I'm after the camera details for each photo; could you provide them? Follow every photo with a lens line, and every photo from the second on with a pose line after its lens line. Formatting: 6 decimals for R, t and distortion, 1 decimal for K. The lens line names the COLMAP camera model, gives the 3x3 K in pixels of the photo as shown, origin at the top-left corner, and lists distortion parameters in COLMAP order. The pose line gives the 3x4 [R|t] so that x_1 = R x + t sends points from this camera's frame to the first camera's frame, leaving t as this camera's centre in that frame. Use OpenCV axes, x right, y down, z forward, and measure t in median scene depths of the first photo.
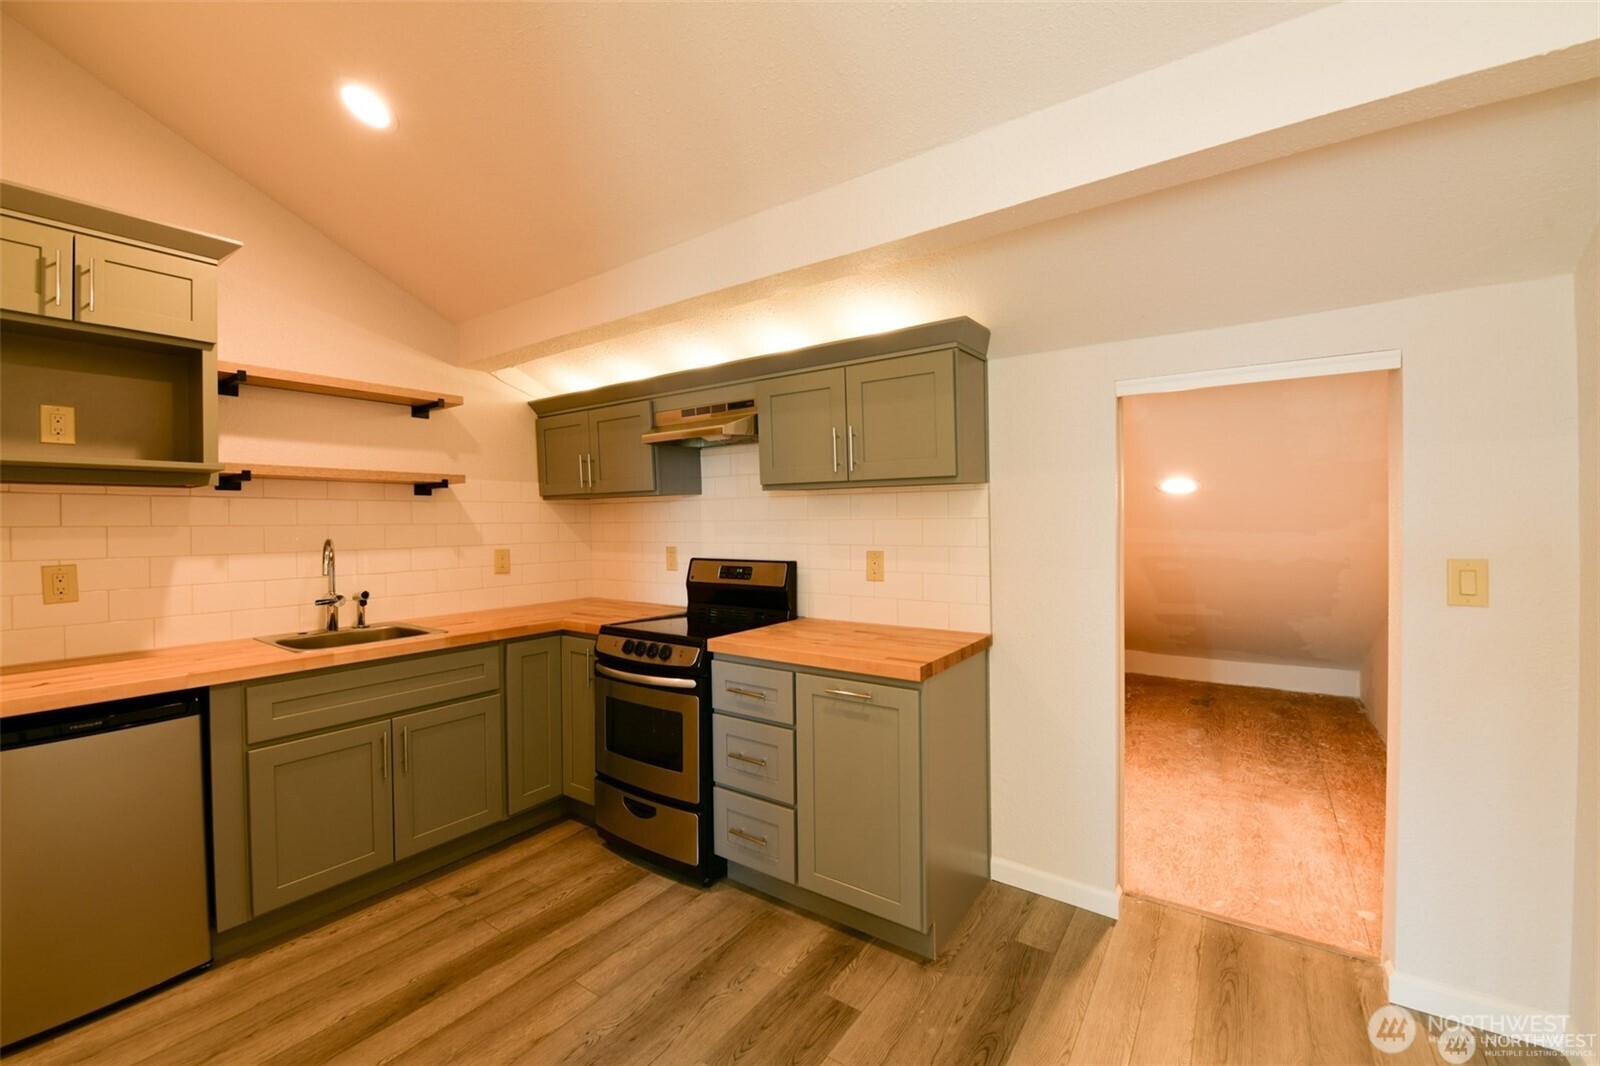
lens RADIAL K [[637.7, 0, 802.4], [0, 637.7, 526.0], [0, 0, 1]] dist [-0.013419, -0.003616]
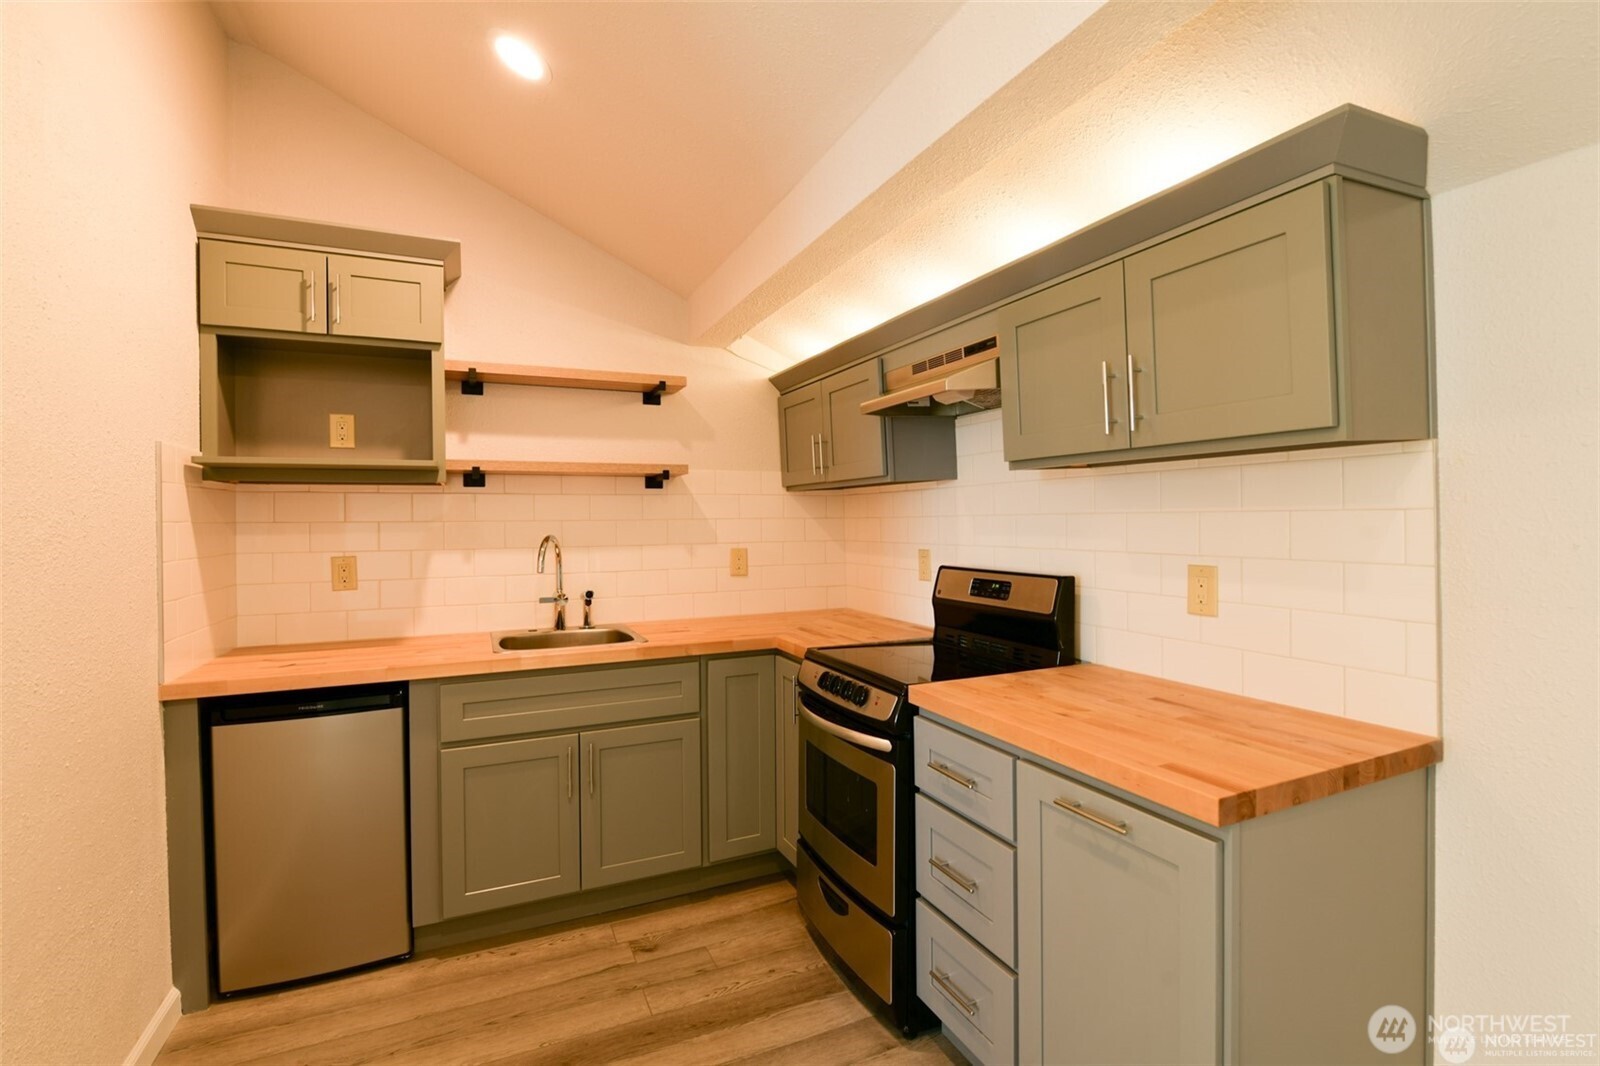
lens RADIAL K [[721.5, 0, 799.0], [0, 721.5, 522.9], [0, 0, 1]] dist [-0.002461, -0.009167]
pose [[0.861864, 0.002954, -0.507131, 0.148168], [-0.001243, 0.999992, 0.003712, -0.002894], [0.507138, -0.002569, 0.861861, 0.258472]]
